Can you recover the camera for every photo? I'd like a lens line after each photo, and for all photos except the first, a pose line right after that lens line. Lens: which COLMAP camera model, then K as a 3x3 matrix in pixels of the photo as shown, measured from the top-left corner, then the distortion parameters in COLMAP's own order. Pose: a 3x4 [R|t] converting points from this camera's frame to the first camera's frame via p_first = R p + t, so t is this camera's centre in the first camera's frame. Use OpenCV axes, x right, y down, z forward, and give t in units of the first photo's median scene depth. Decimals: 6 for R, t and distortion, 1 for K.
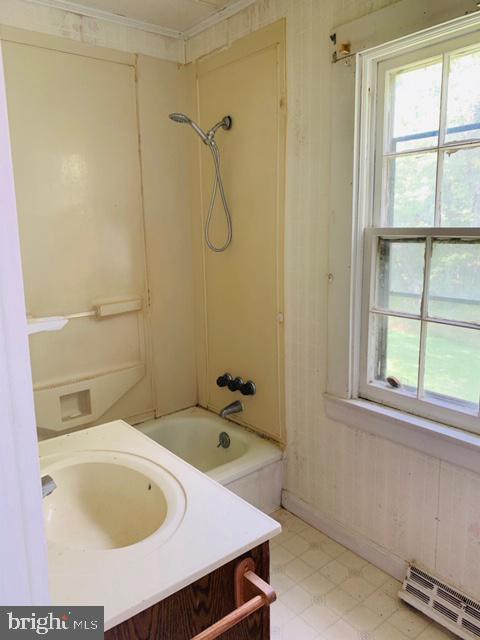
lens RADIAL K [[487.4, 0, 236.5], [0, 487.4, 305.8], [0, 0, 1]] dist [0.008545, -0.010532]
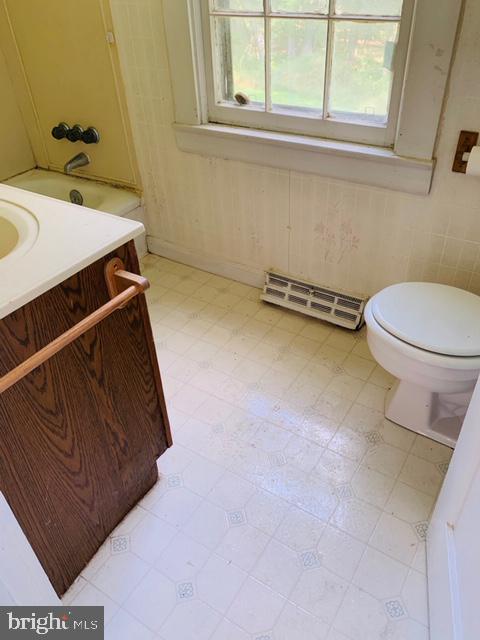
lens RADIAL K [[487.4, 0, 254.6], [0, 487.4, 307.3], [0, 0, 1]] dist [0.008545, -0.010532]
pose [[0.940400, -0.203626, 0.272367, -0.000475], [0.068042, 0.897386, 0.435970, 0.102102], [-0.333193, -0.391453, 0.857757, 0.003838]]
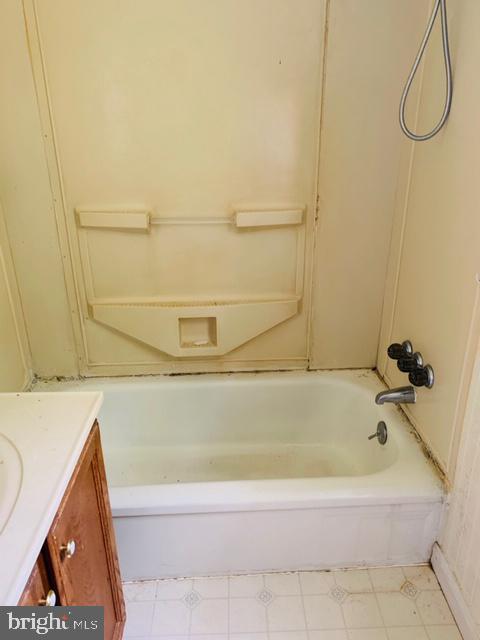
lens RADIAL K [[487.4, 0, 236.7], [0, 487.4, 323.5], [0, 0, 1]] dist [0.008545, -0.010532]
pose [[0.781520, 0.249772, -0.571700, 0.220278], [-0.101857, 0.955149, 0.278058, -0.053497], [0.615510, -0.159076, 0.771908, 0.477330]]
